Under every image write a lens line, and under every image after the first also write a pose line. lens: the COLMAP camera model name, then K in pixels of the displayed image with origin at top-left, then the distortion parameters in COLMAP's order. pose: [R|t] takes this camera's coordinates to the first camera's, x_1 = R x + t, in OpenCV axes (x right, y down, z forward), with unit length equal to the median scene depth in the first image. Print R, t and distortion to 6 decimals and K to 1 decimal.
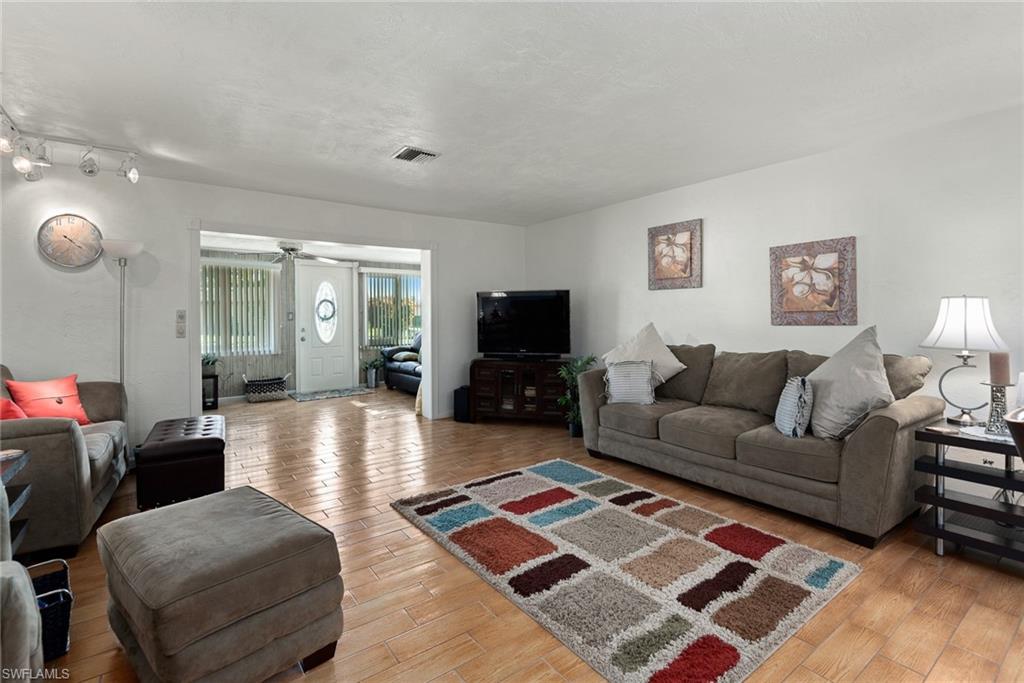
lens RADIAL K [[487.7, 0, 510.7], [0, 487.7, 296.9], [0, 0, 1]] dist [0.023331, -0.000112]
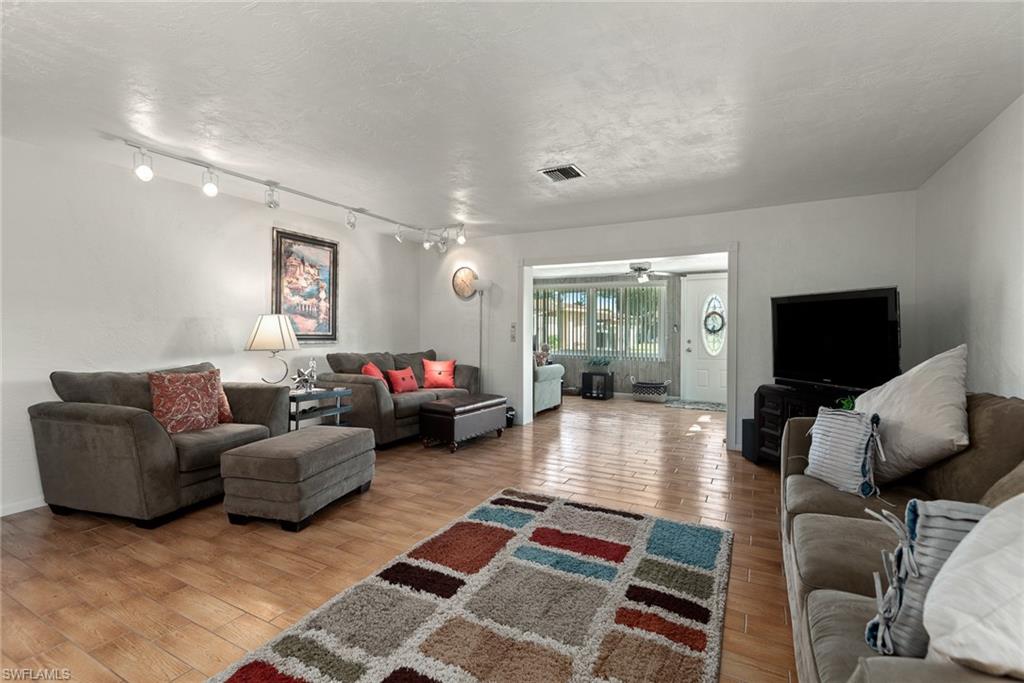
lens RADIAL K [[457.4, 0, 511.7], [0, 457.4, 326.6], [0, 0, 1]] dist [0.021086, -0.000110]
pose [[0.417915, 0.004971, -0.908472, 0.719600], [0.025960, 0.999511, 0.017412, 0.018568], [0.908115, -0.030860, 0.417582, 0.551964]]
